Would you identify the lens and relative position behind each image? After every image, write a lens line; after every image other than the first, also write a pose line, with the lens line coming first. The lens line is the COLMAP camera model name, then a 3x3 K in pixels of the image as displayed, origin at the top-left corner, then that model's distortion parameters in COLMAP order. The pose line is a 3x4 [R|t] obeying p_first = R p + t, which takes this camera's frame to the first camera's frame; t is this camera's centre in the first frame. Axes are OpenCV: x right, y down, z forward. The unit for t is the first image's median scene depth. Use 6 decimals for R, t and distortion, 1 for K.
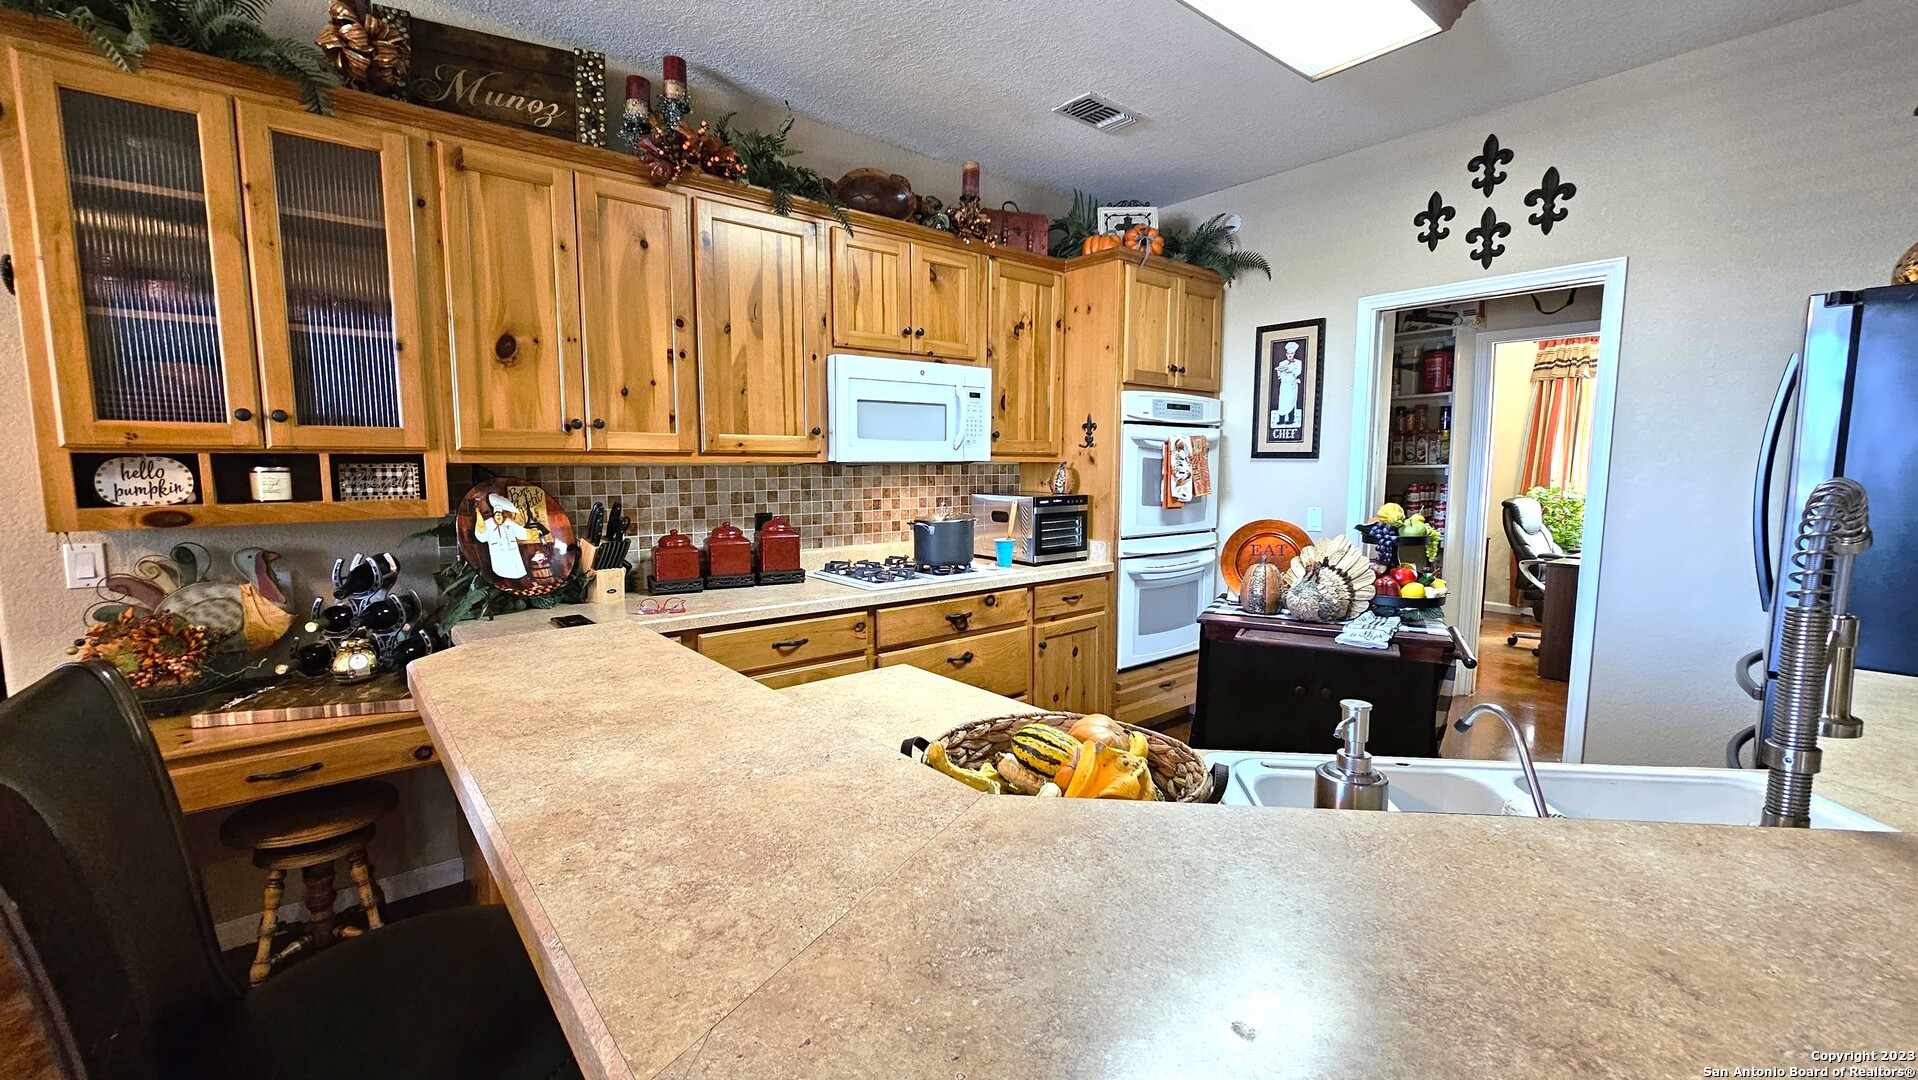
lens RADIAL K [[778.8, 0, 967.8], [0, 778.8, 541.3], [0, 0, 1]] dist [-0.004263, 0.000623]
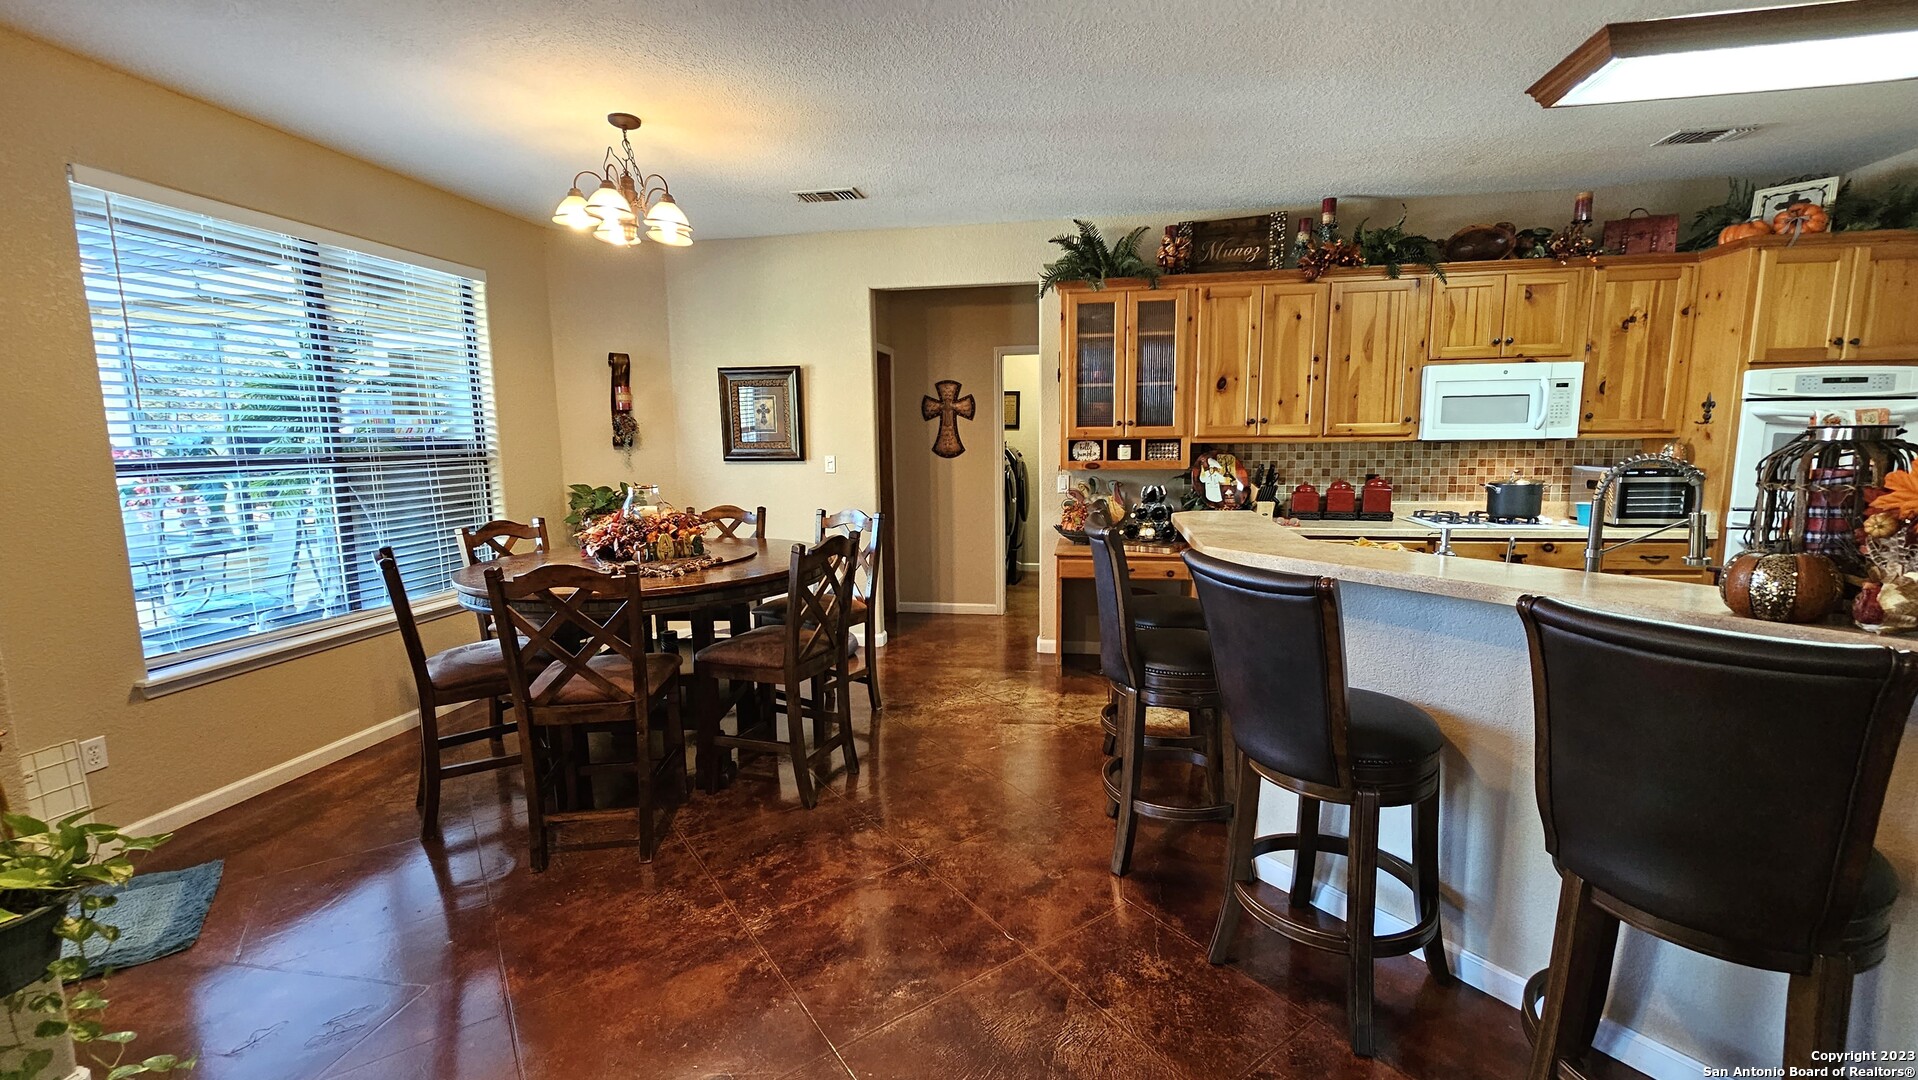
lens RADIAL K [[778.8, 0, 963.7], [0, 778.8, 542.7], [0, 0, 1]] dist [-0.004263, 0.000623]
pose [[0.643866, 0.094170, -0.759321, 0.406745], [-0.065901, 0.995535, 0.067585, 0.048229], [0.762295, 0.006524, 0.647197, -0.603903]]
